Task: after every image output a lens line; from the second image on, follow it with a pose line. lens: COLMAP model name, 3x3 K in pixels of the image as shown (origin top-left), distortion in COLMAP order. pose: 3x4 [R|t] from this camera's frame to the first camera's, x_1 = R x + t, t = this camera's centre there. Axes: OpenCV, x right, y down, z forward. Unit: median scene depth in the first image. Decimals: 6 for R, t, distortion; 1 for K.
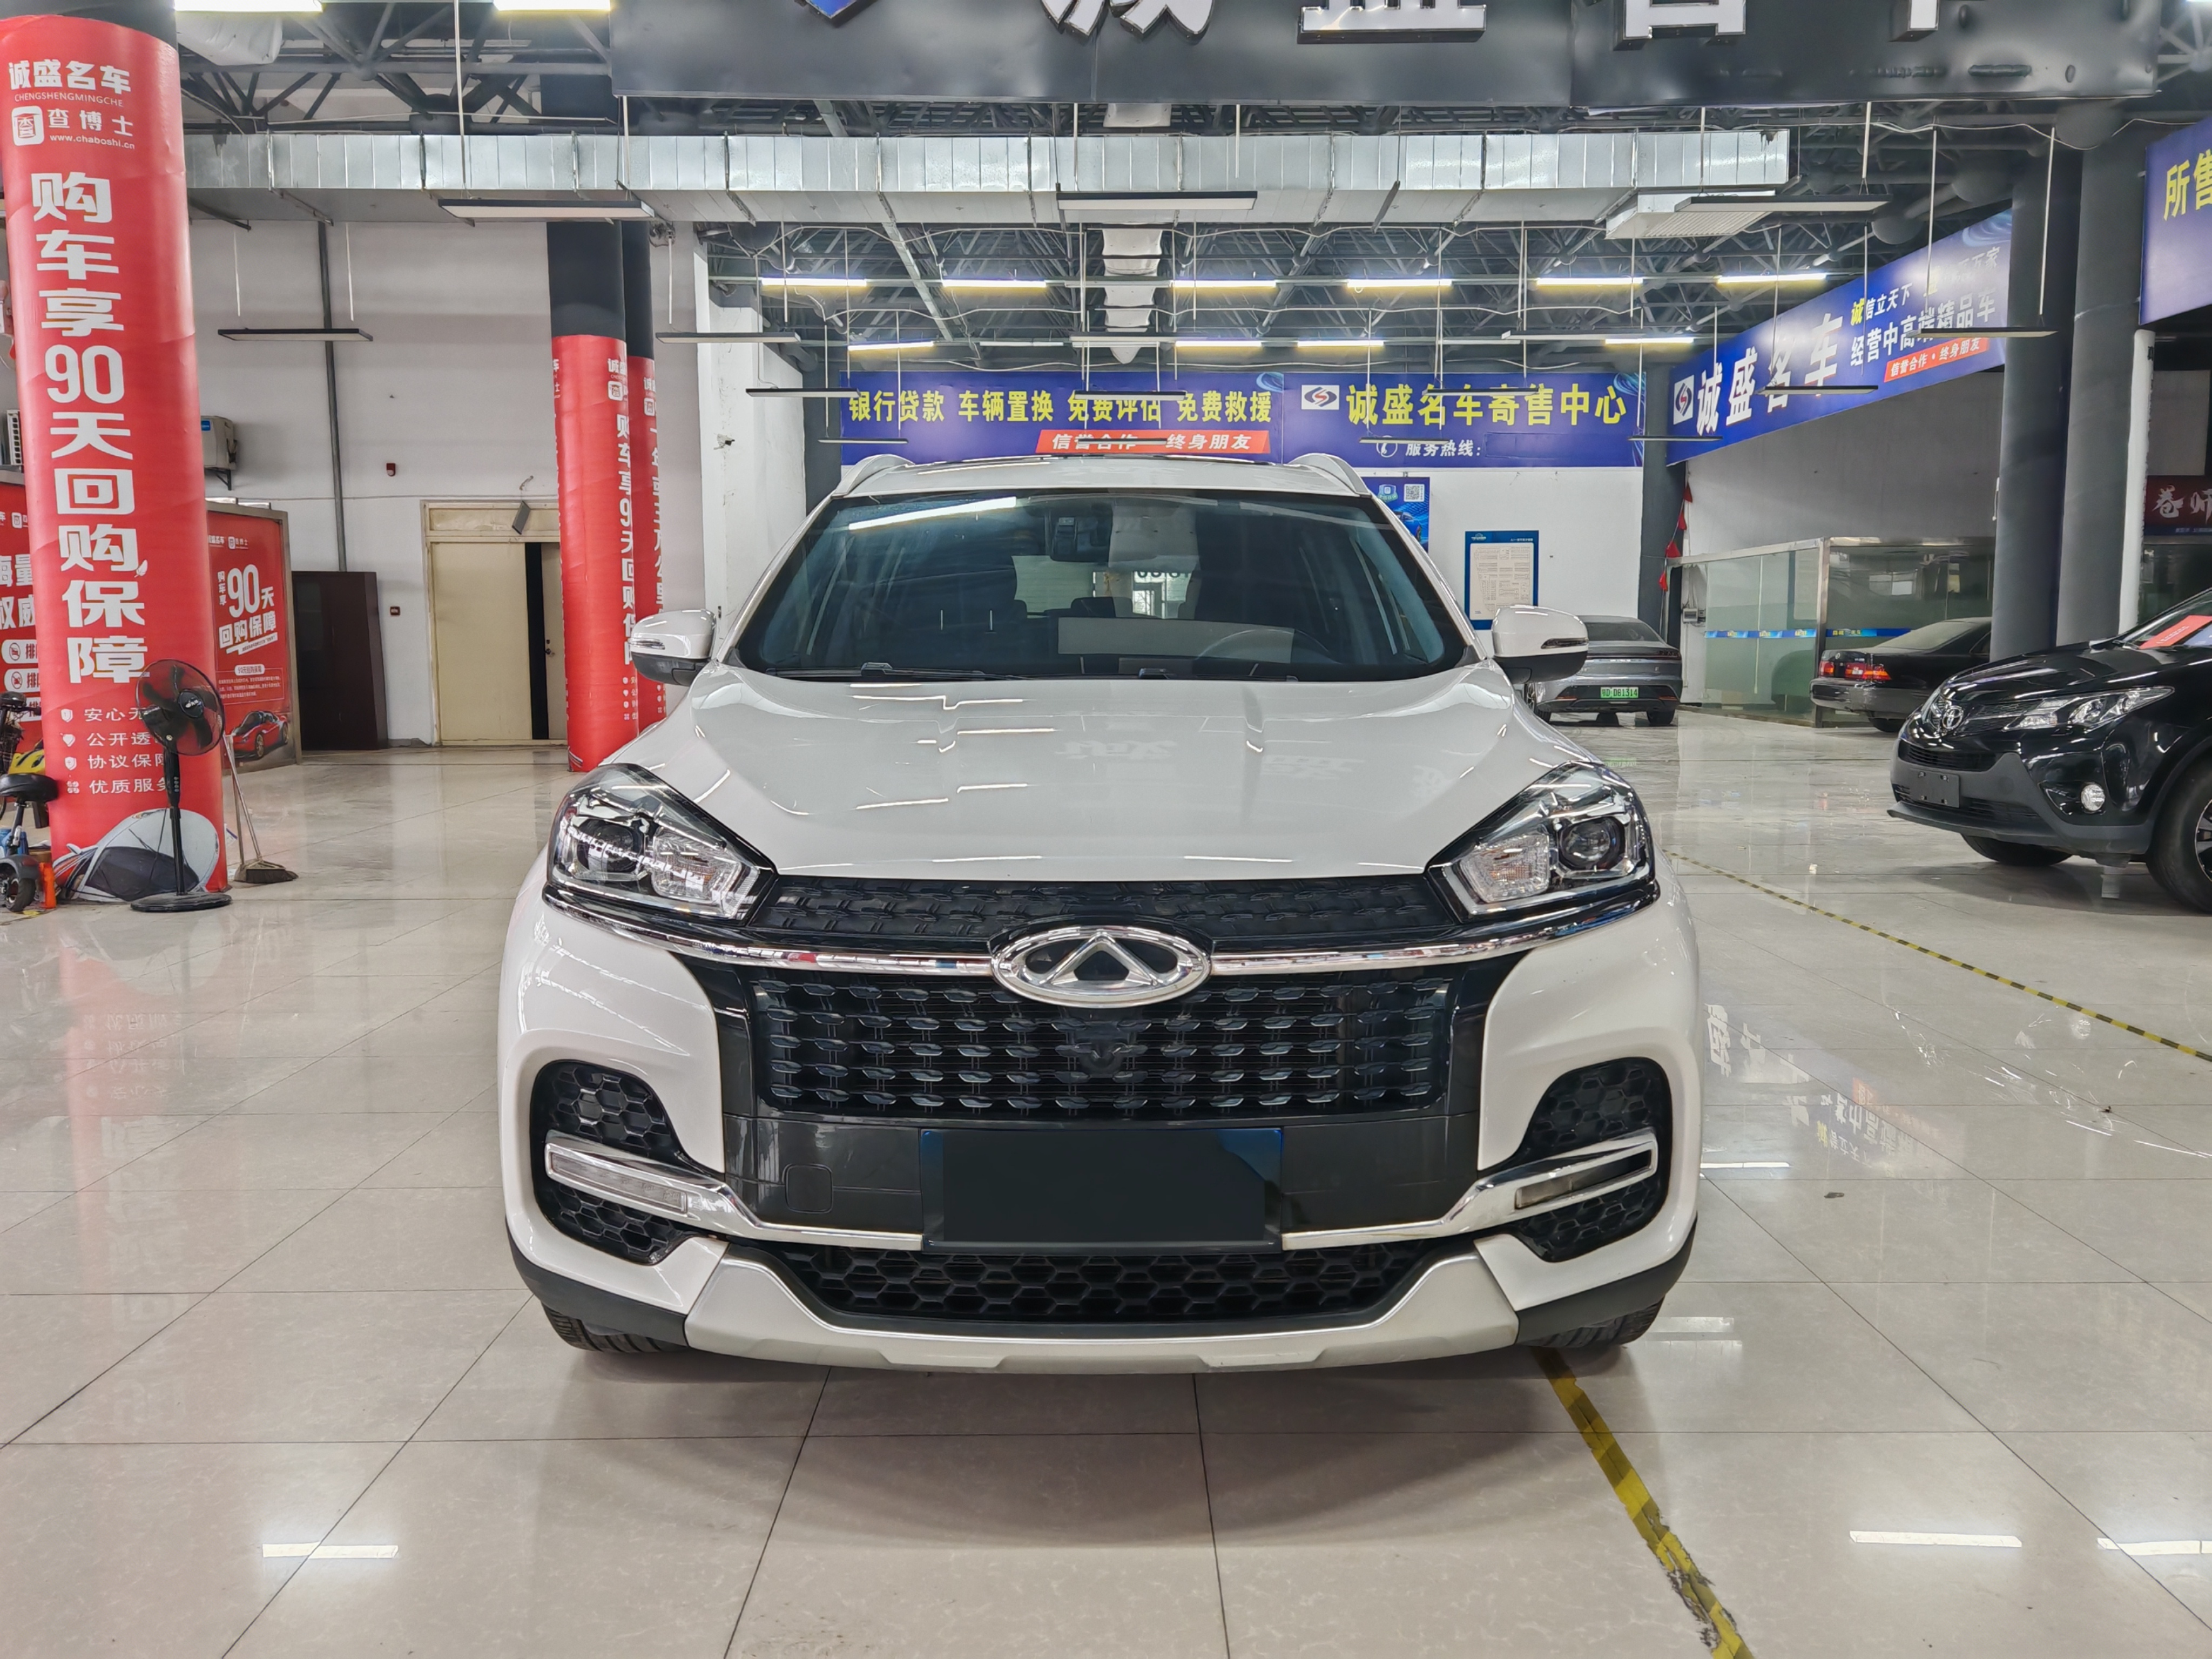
lens RADIAL K [[1721.5, 0, 1105.1], [0, 1721.5, 810.5], [0, 0, 1]] dist [0.051106, -0.040030]
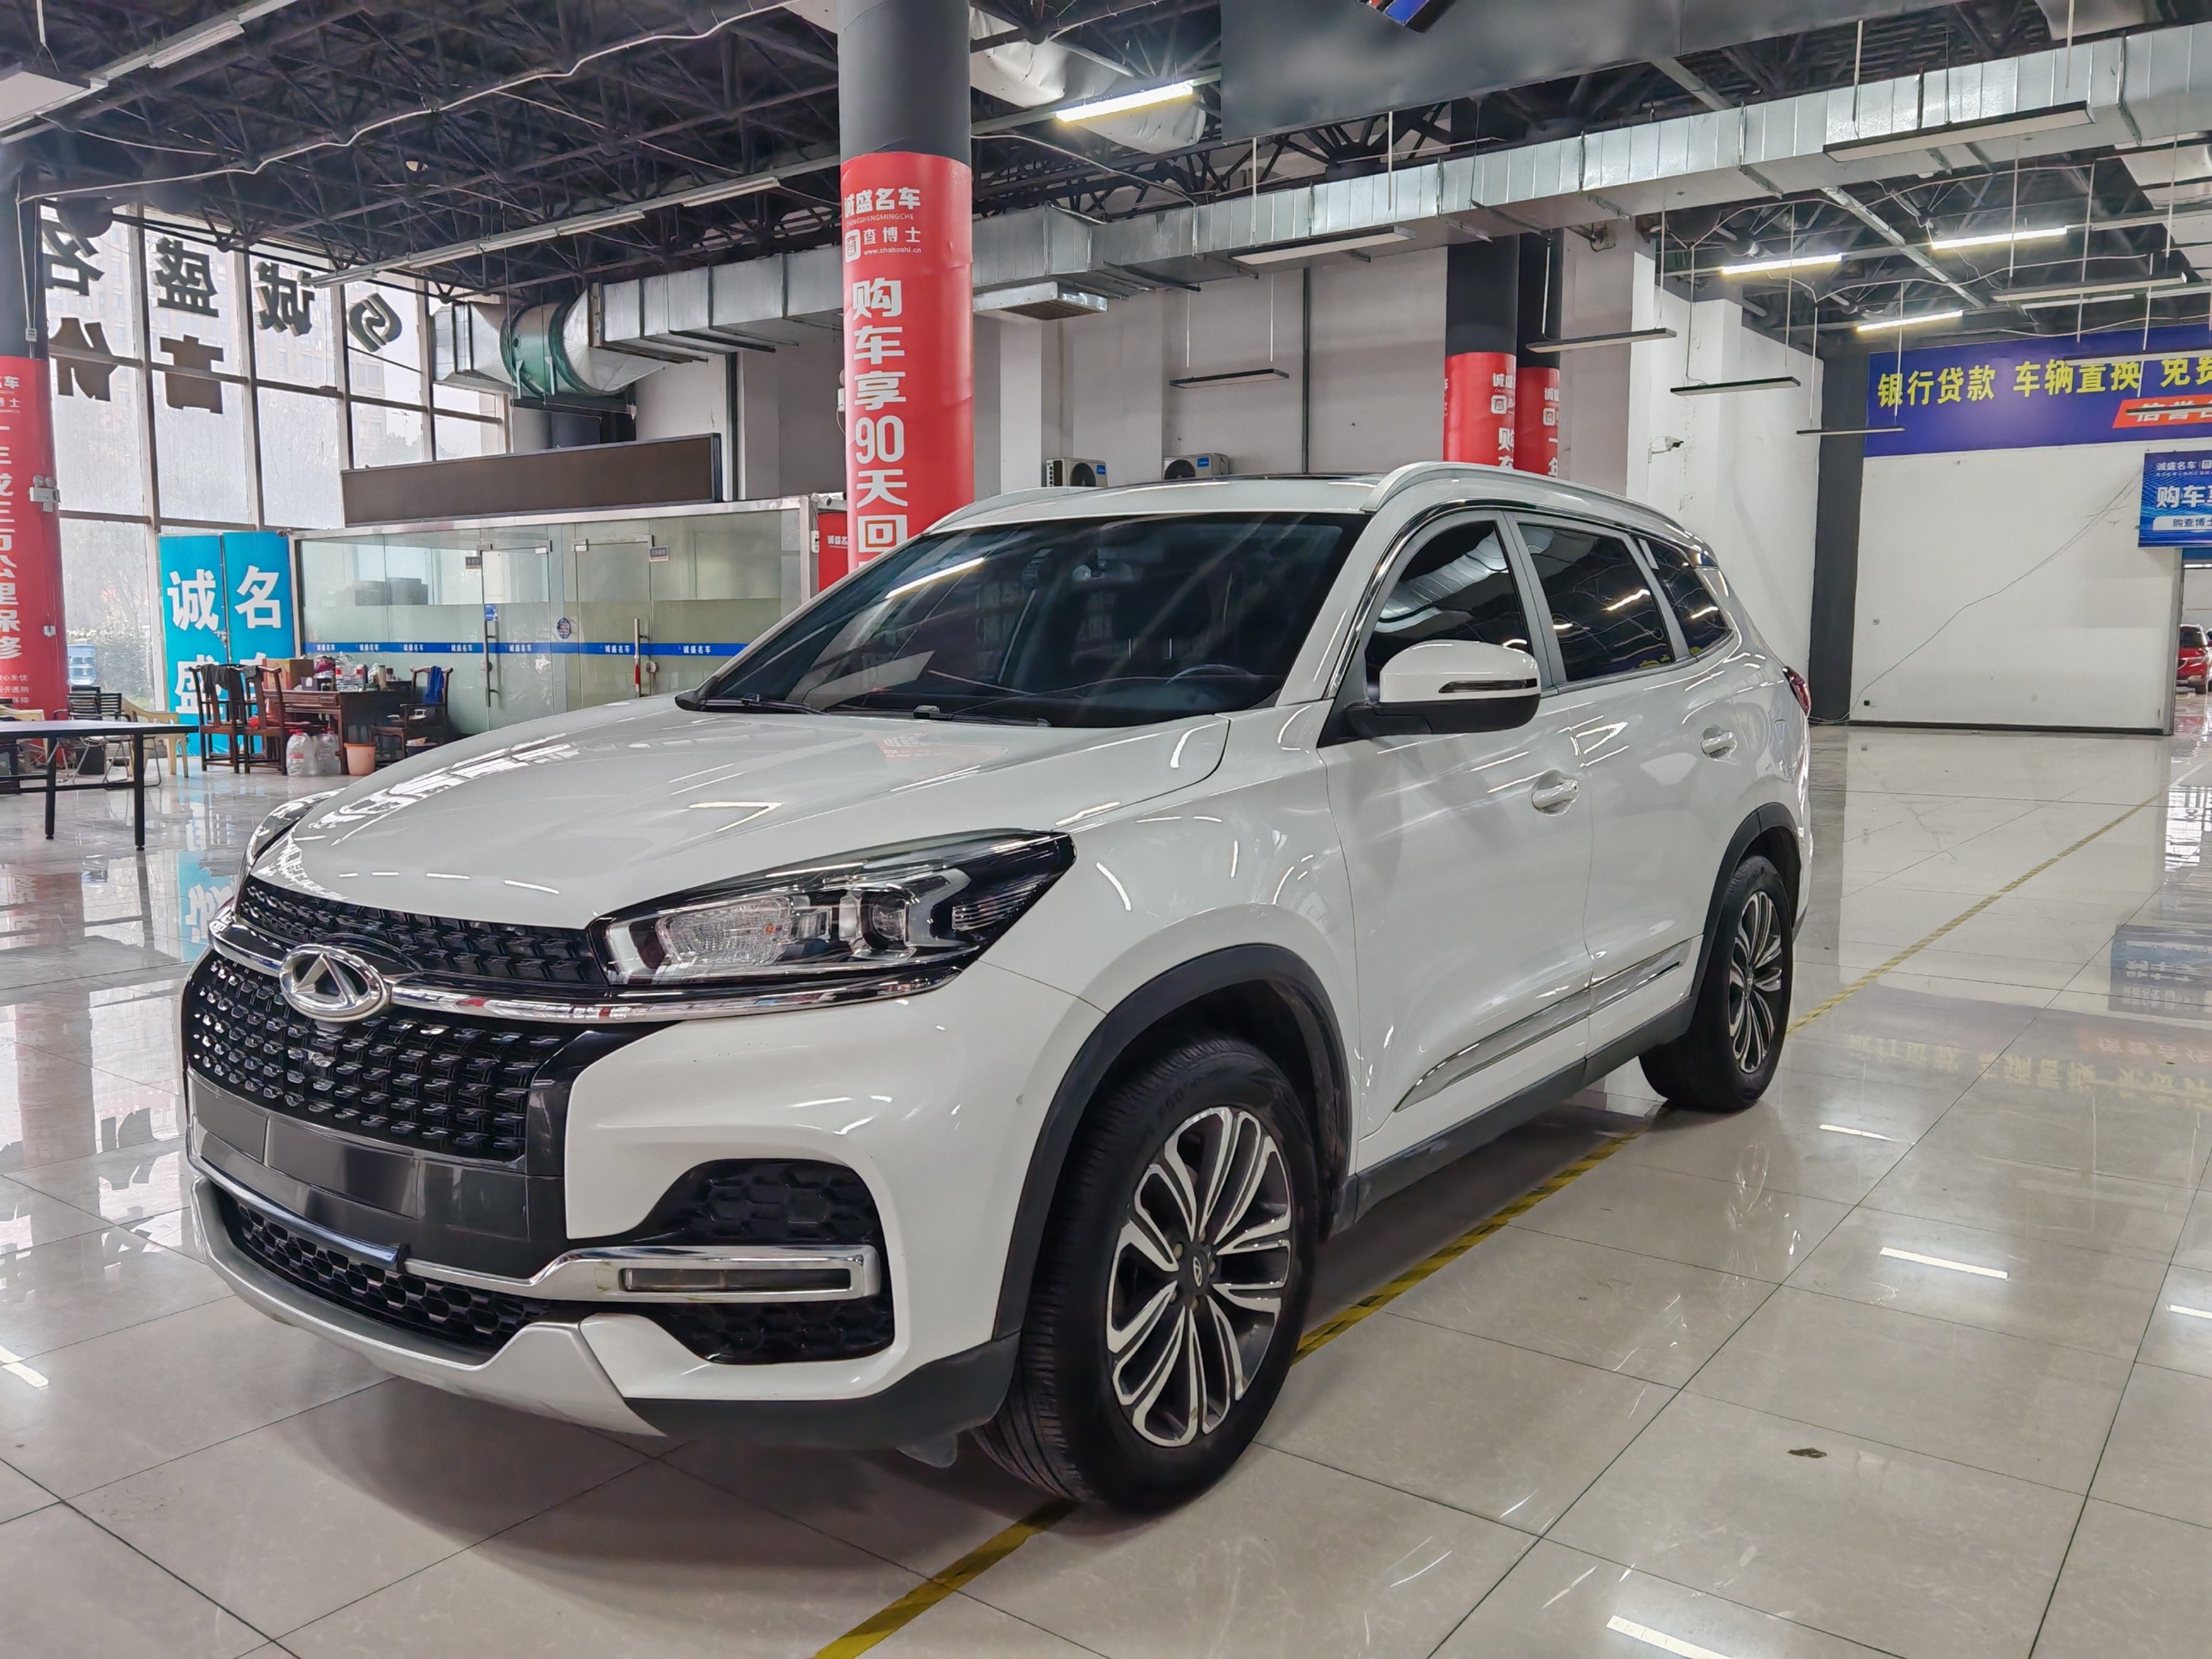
lens RADIAL K [[1721.5, 0, 1086.1], [0, 1721.5, 808.8], [0, 0, 1]] dist [0.051106, -0.040030]
pose [[0.795005, 0.065907, -0.603011, 0.148132], [-0.068093, 0.997493, 0.019250, -0.010507], [0.602768, 0.025757, 0.797500, 0.056787]]
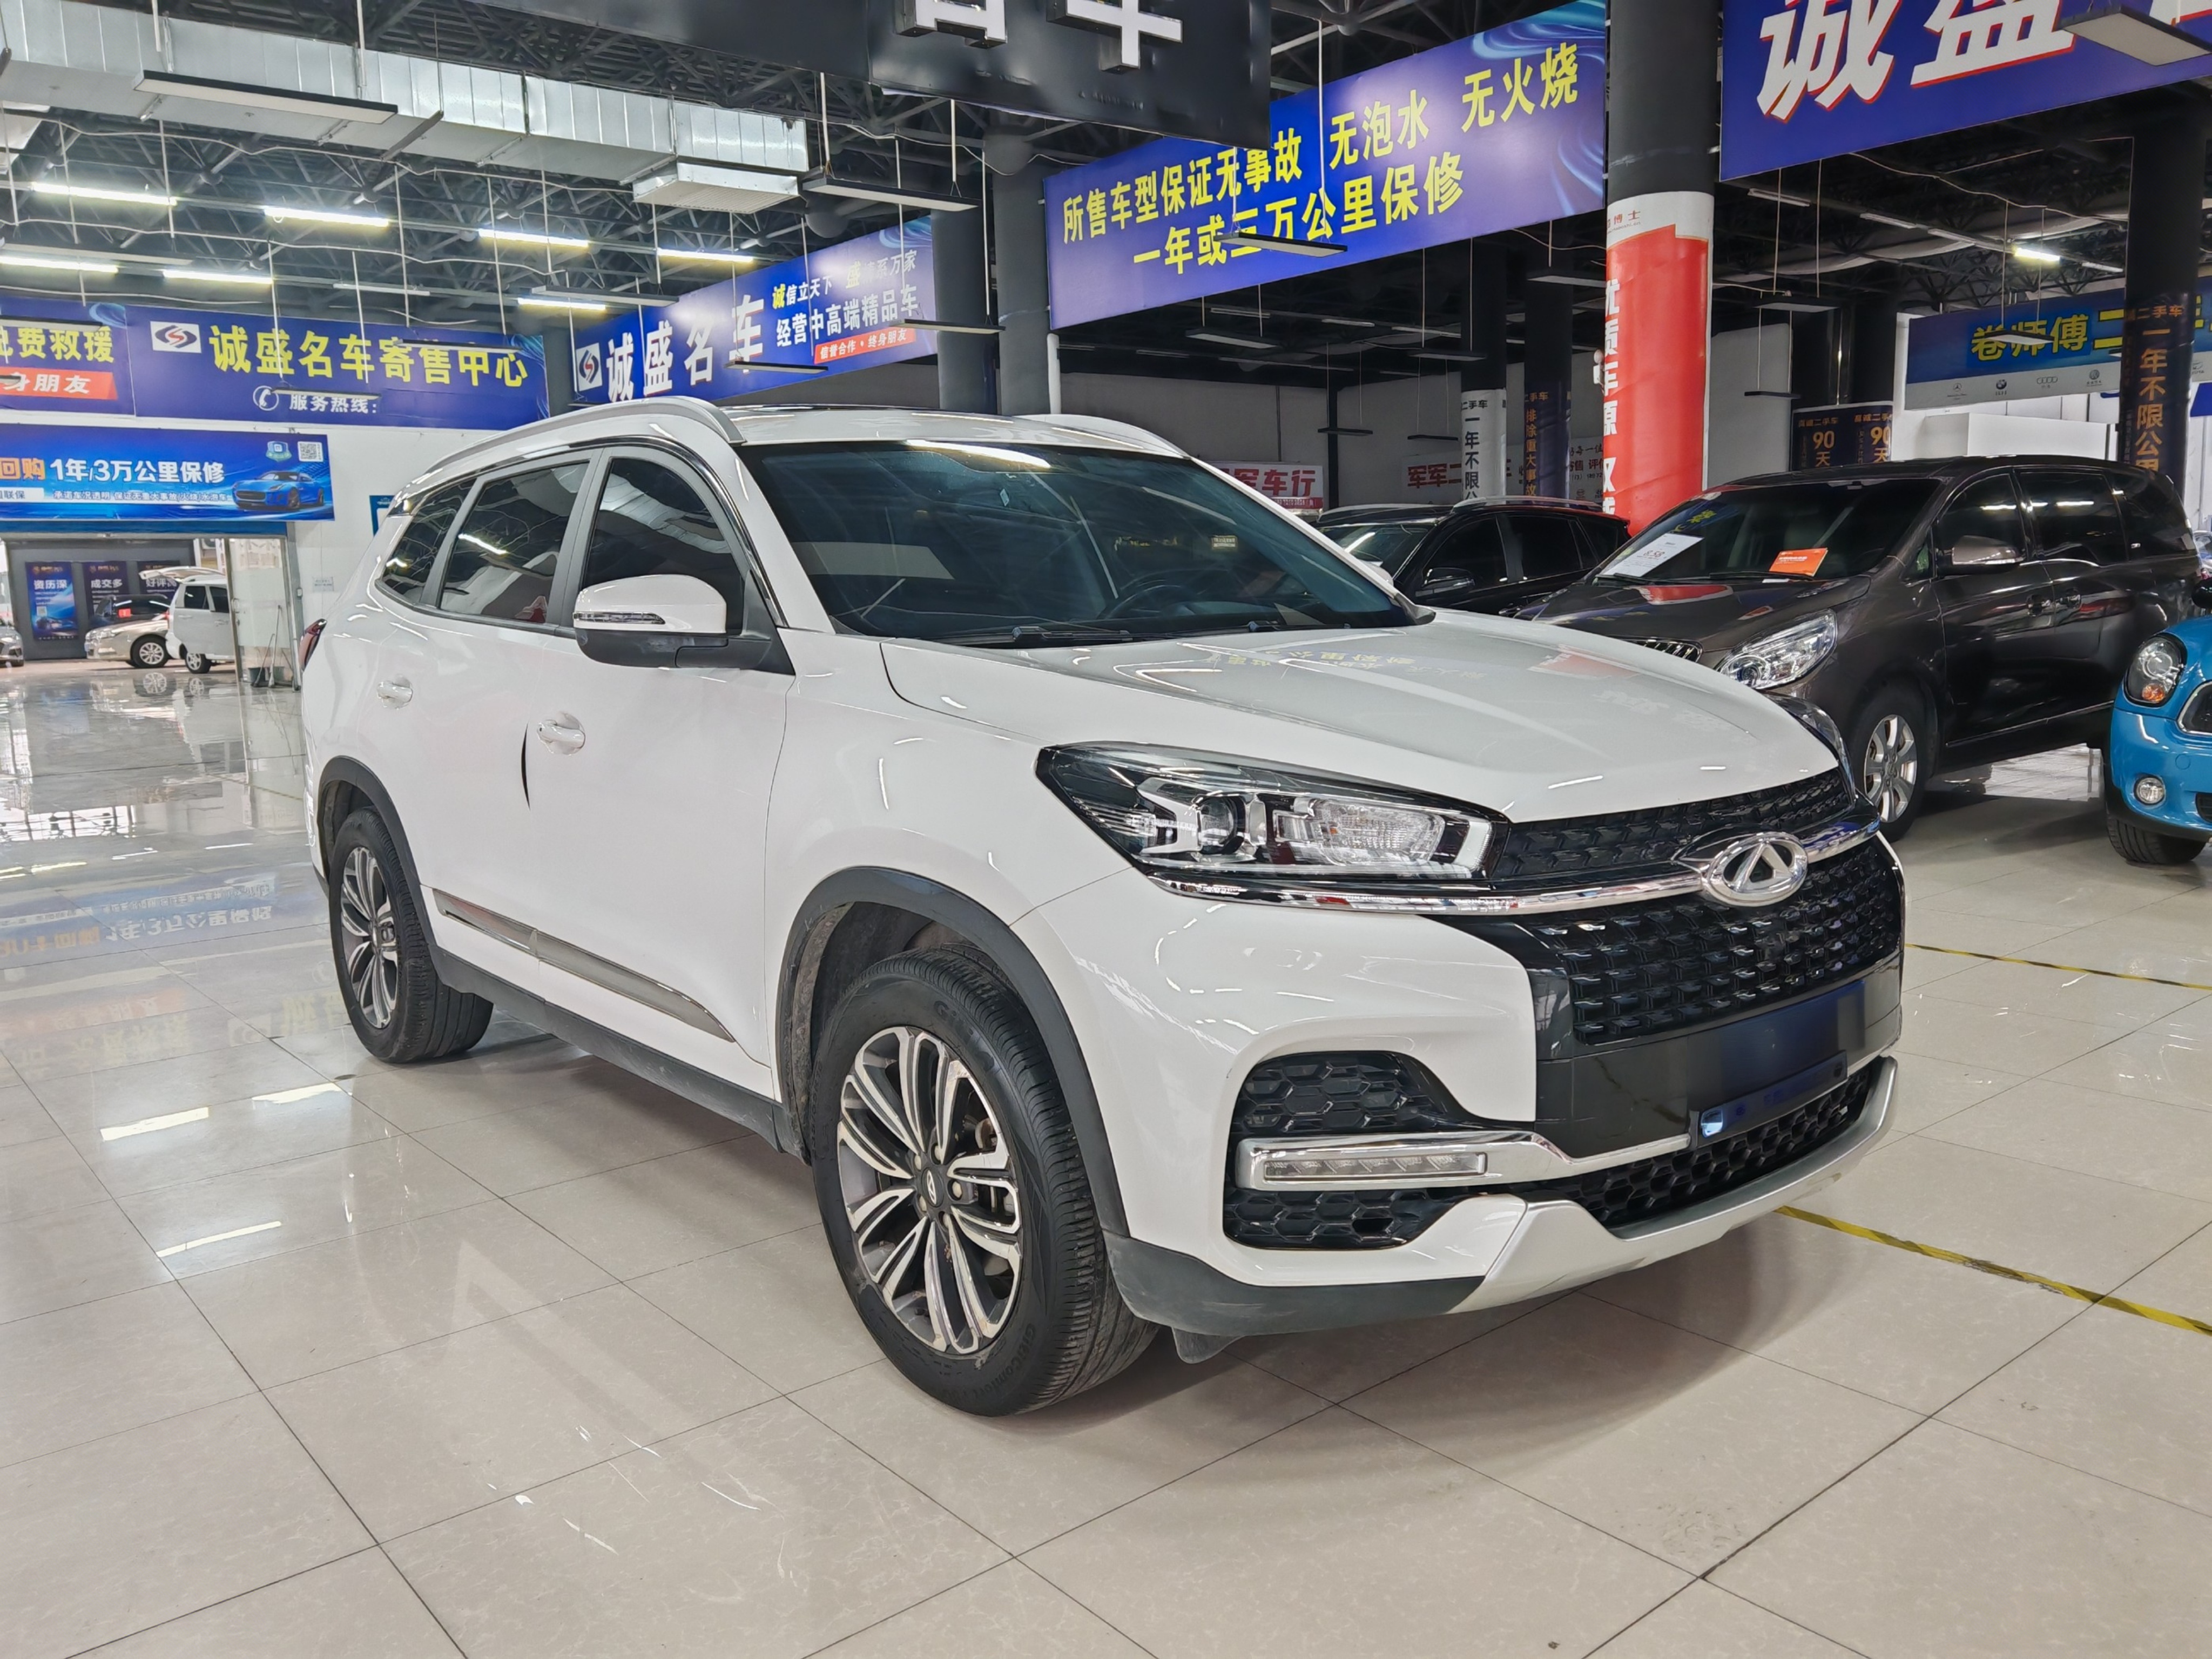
lens RADIAL K [[1721.5, 0, 1104.7], [0, 1721.5, 819.6], [0, 0, 1]] dist [0.051106, -0.040030]
pose [[0.773668, -0.109347, 0.624084, -0.148248], [0.095019, 0.993880, 0.056347, -0.006564], [-0.626426, 0.015706, 0.779323, 0.053606]]
